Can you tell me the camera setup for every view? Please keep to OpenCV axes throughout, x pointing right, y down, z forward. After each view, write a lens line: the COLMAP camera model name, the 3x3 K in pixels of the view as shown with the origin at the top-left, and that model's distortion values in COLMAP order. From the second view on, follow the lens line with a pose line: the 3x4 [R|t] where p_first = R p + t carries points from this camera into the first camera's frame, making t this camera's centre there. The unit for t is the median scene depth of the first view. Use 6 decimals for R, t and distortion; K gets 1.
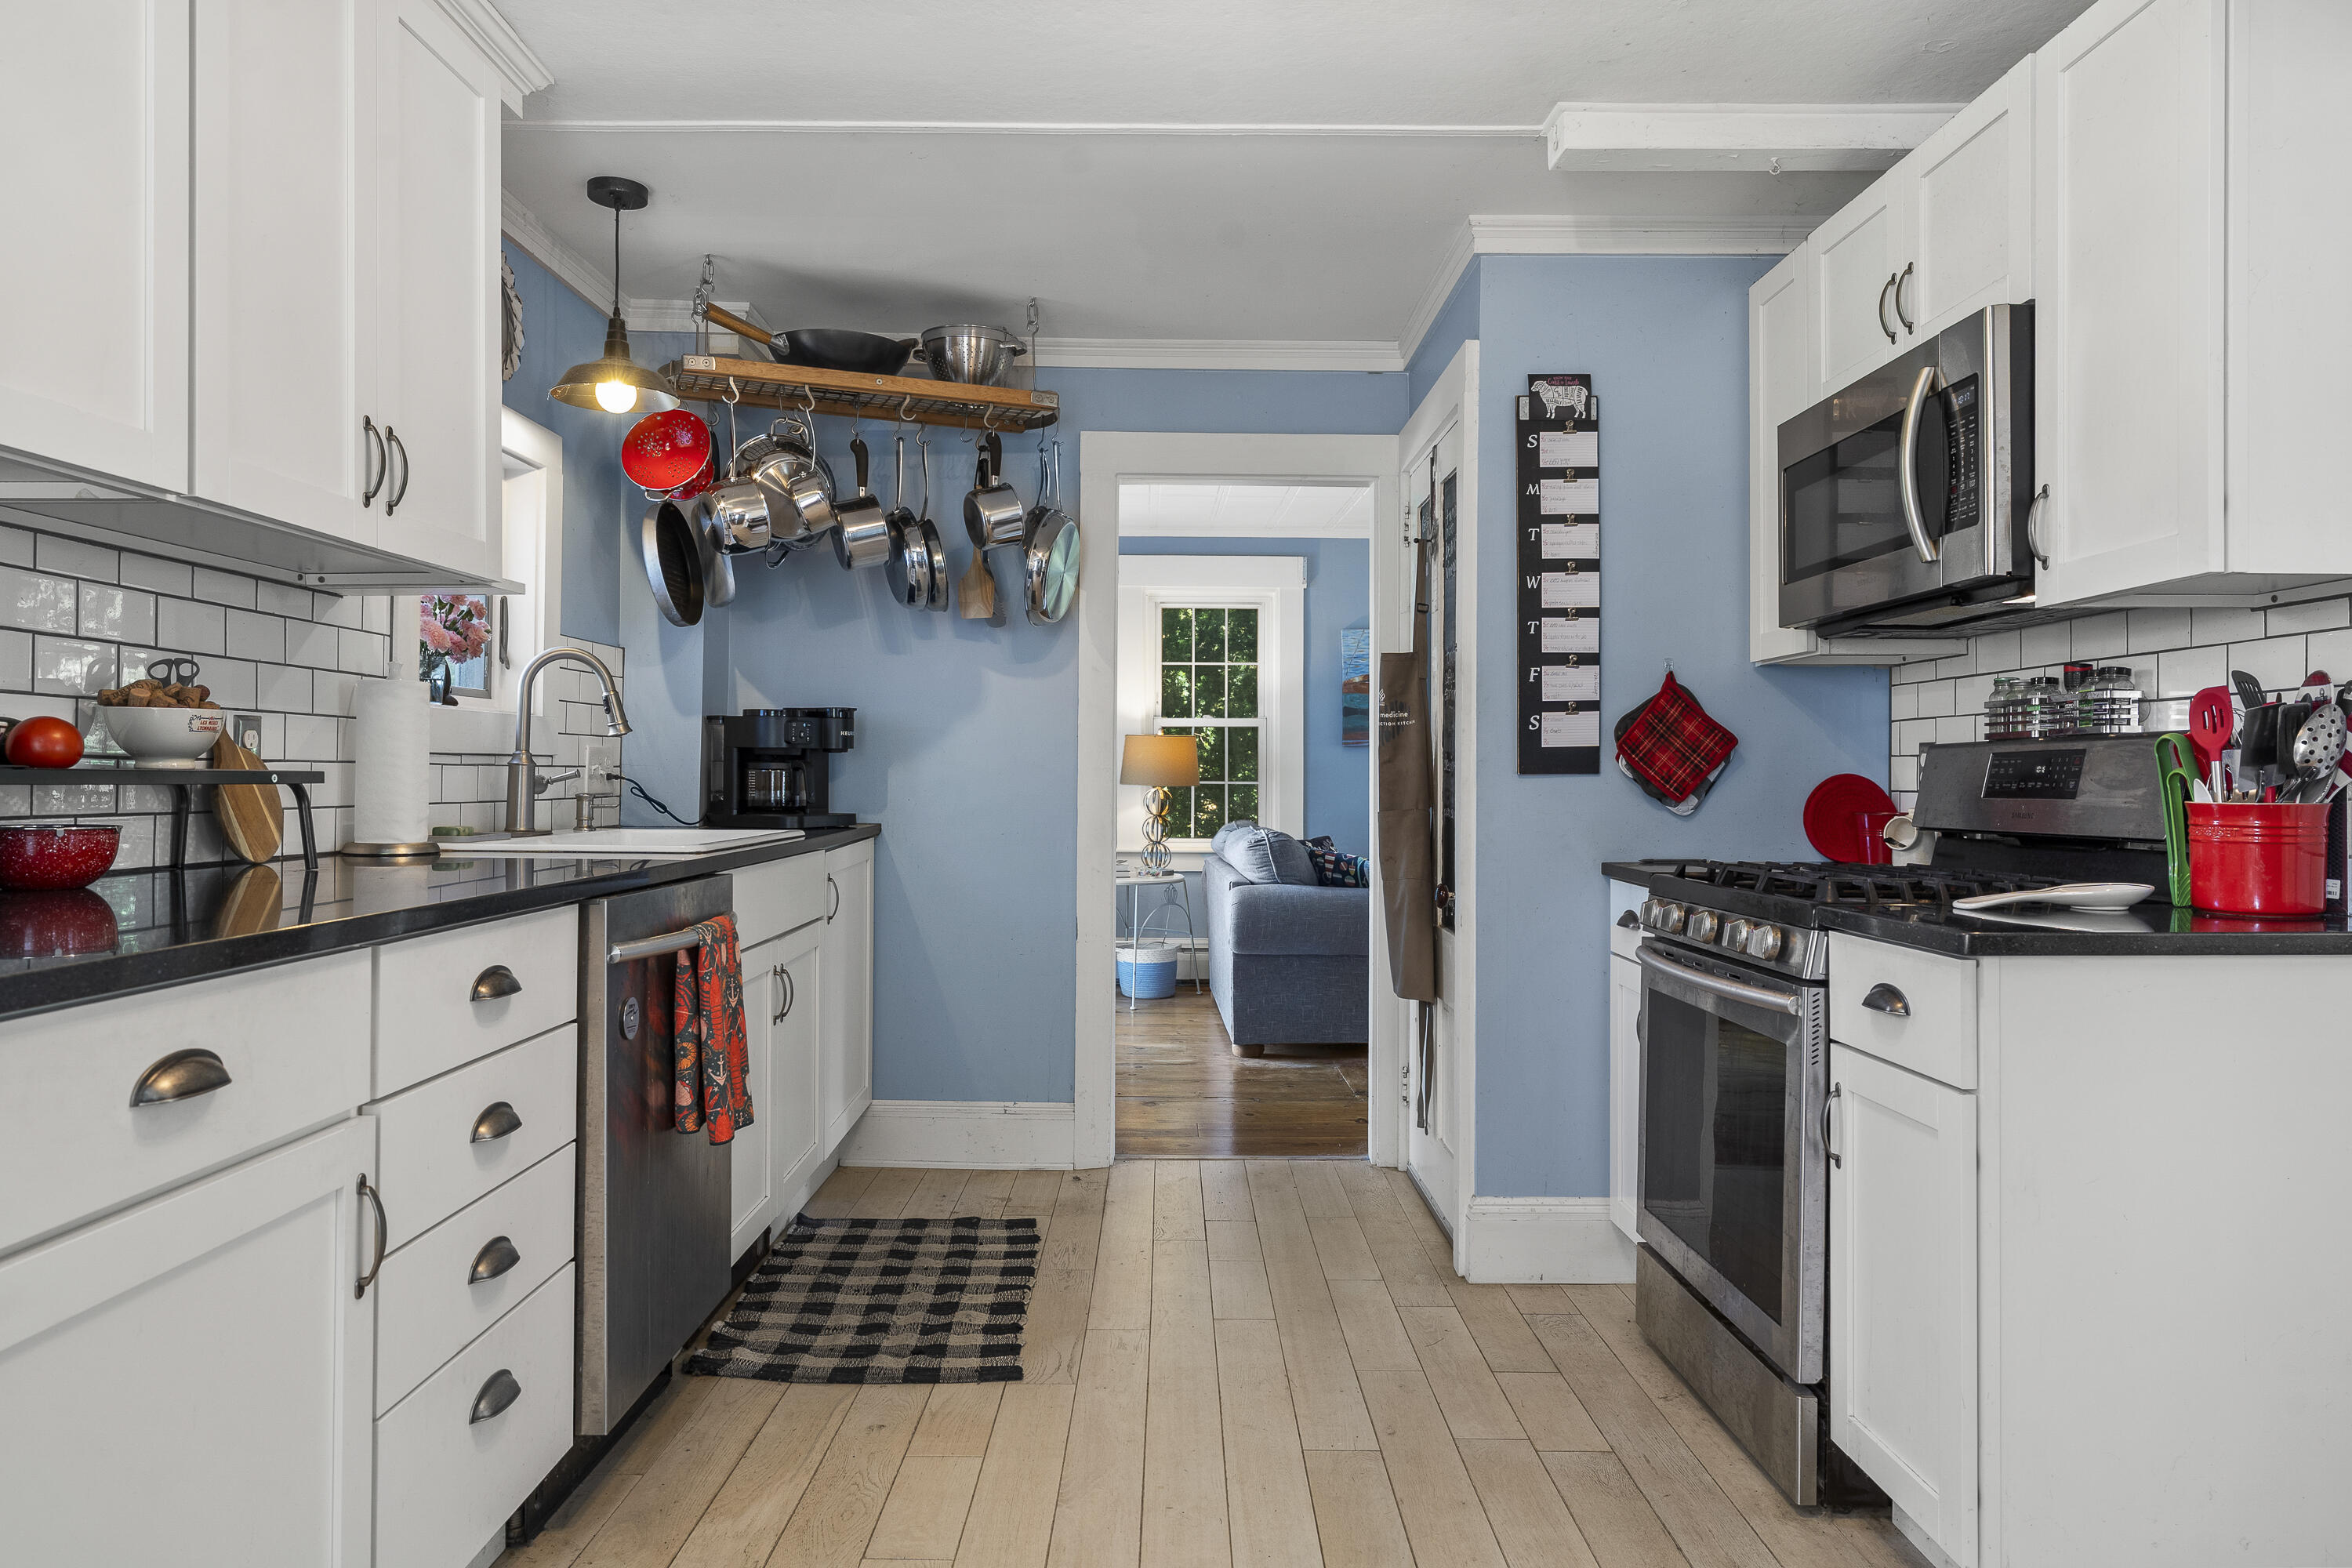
lens RADIAL K [[1494.2, 0, 1187.0], [0, 1494.2, 771.0], [0, 0, 1]] dist [0.000446, 0.001429]
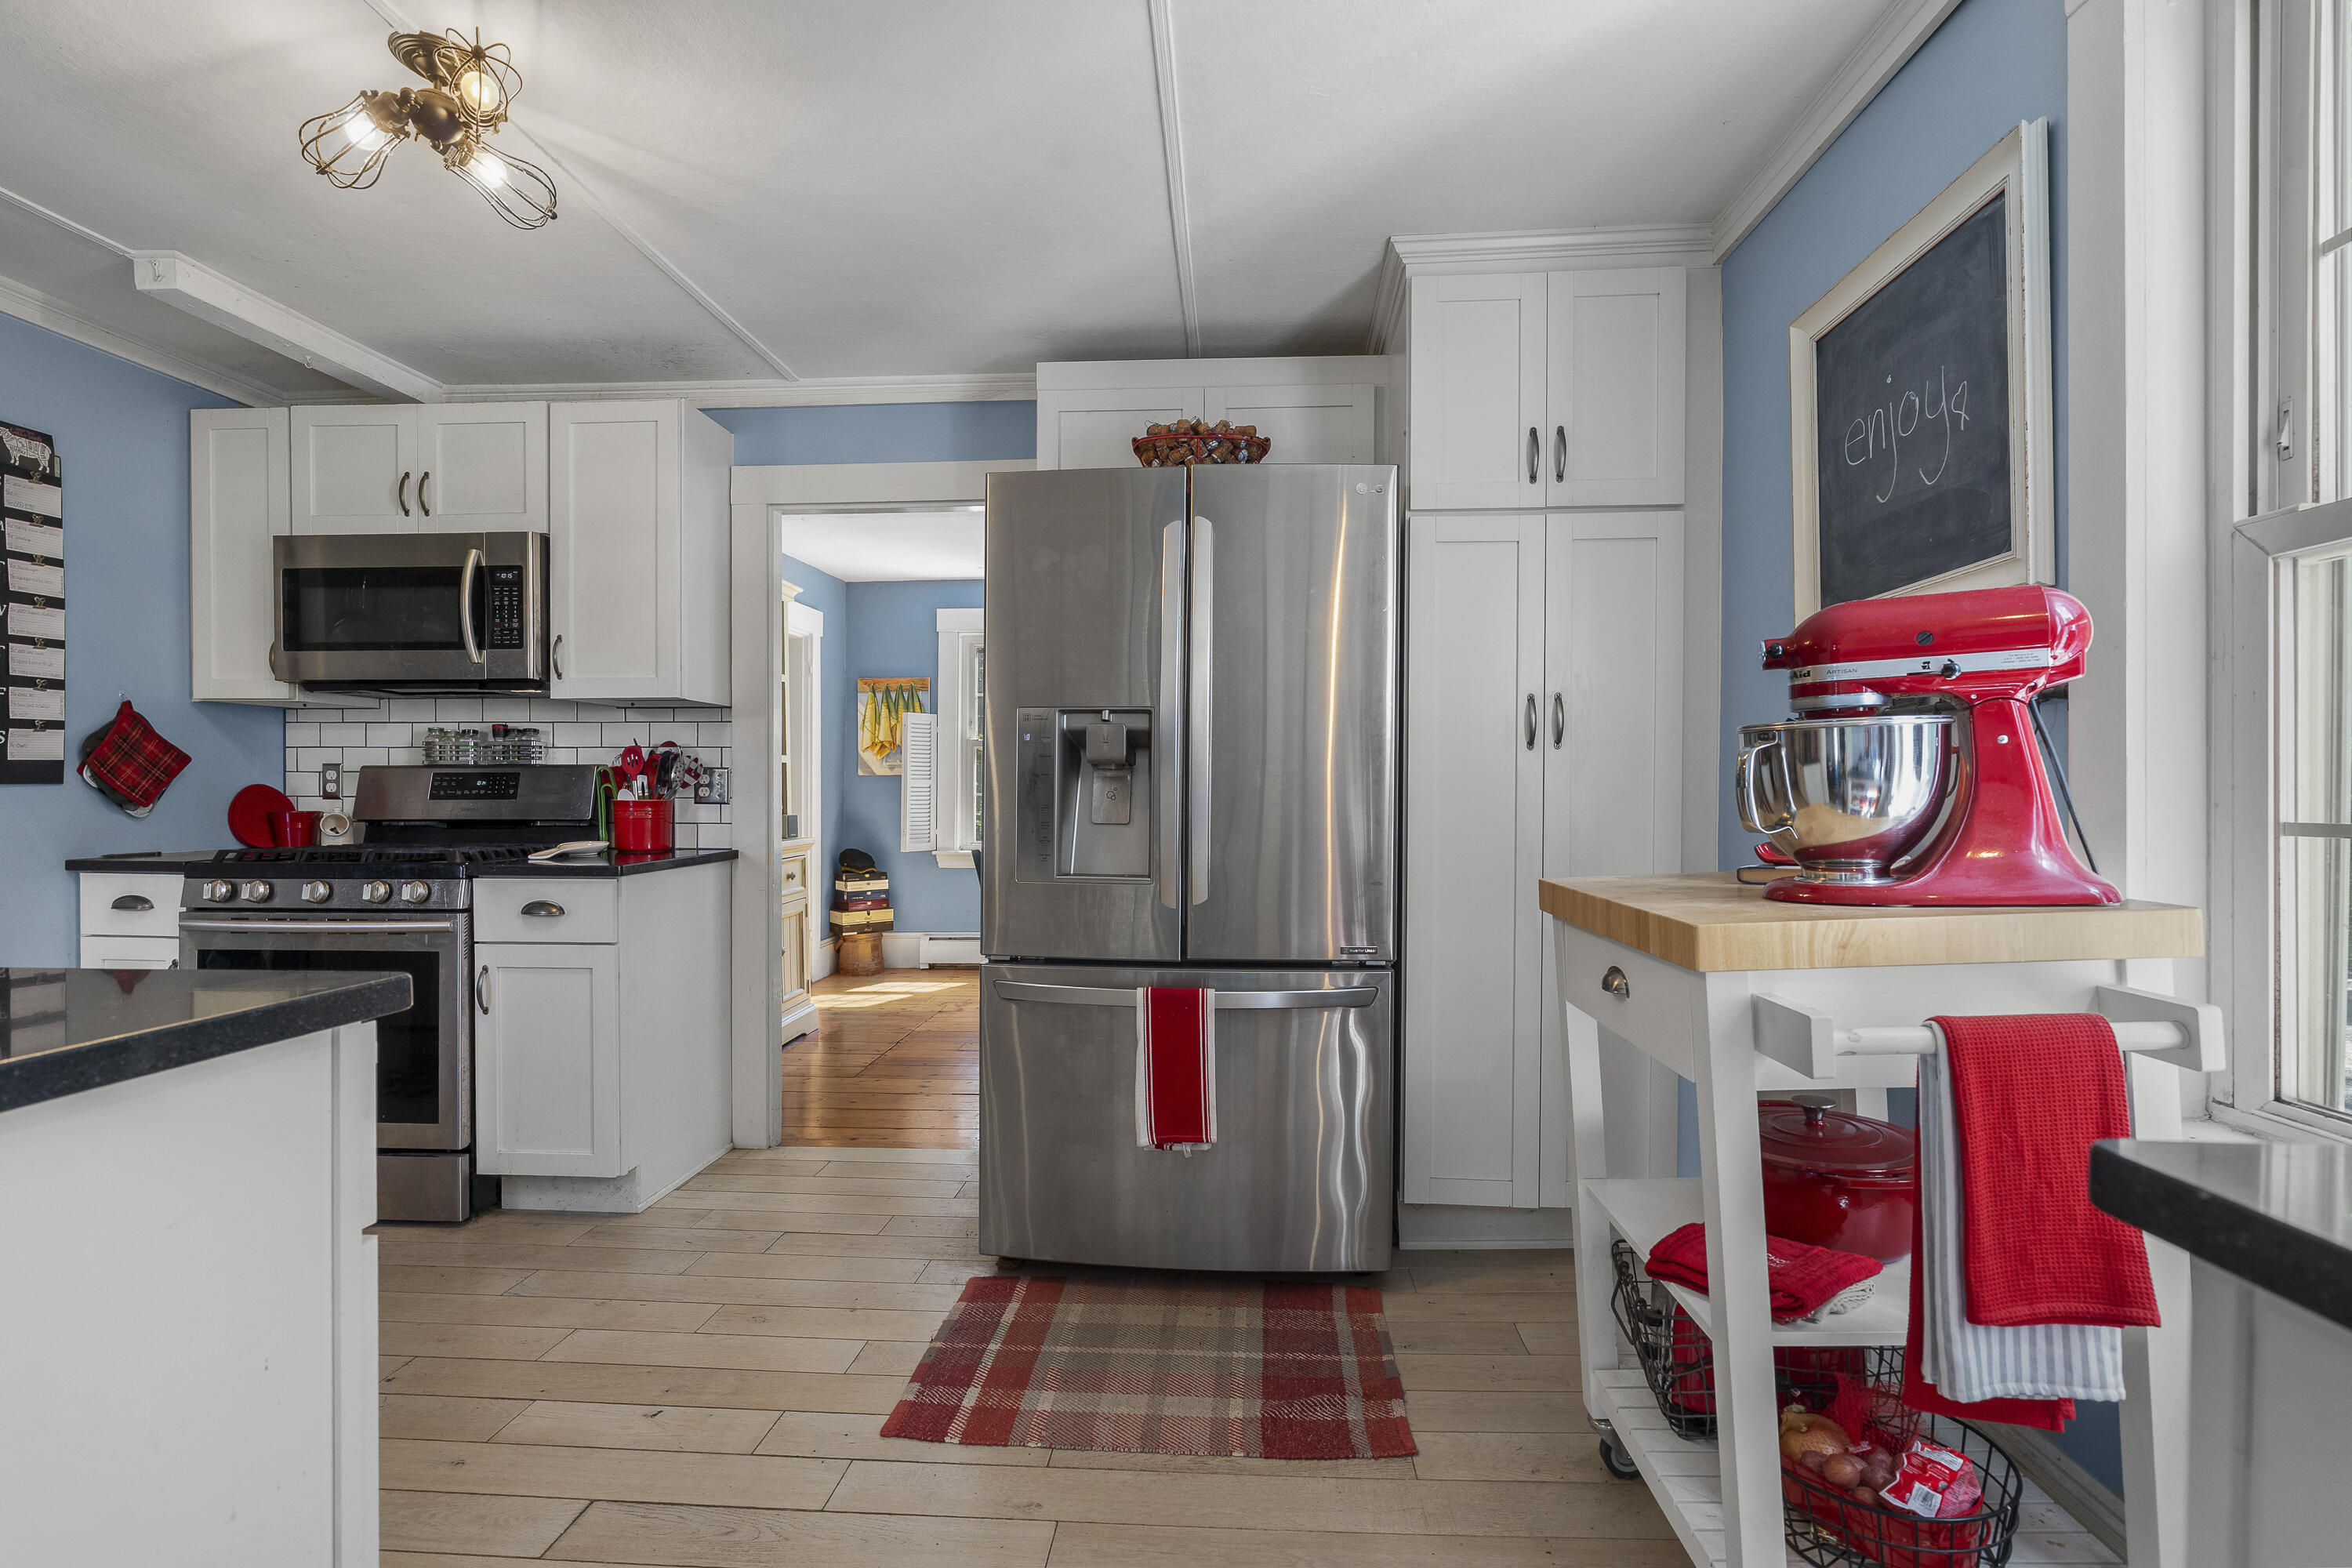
lens RADIAL K [[1074.3, 0, 1176.6], [0, 1074.3, 790.4], [0, 0, 1]] dist [-0.008386, 0.003478]
pose [[0.071177, -0.003993, 0.997456, -0.497895], [-0.007284, 0.999963, 0.004523, -0.003179], [-0.997437, -0.007588, 0.071145, 0.079286]]
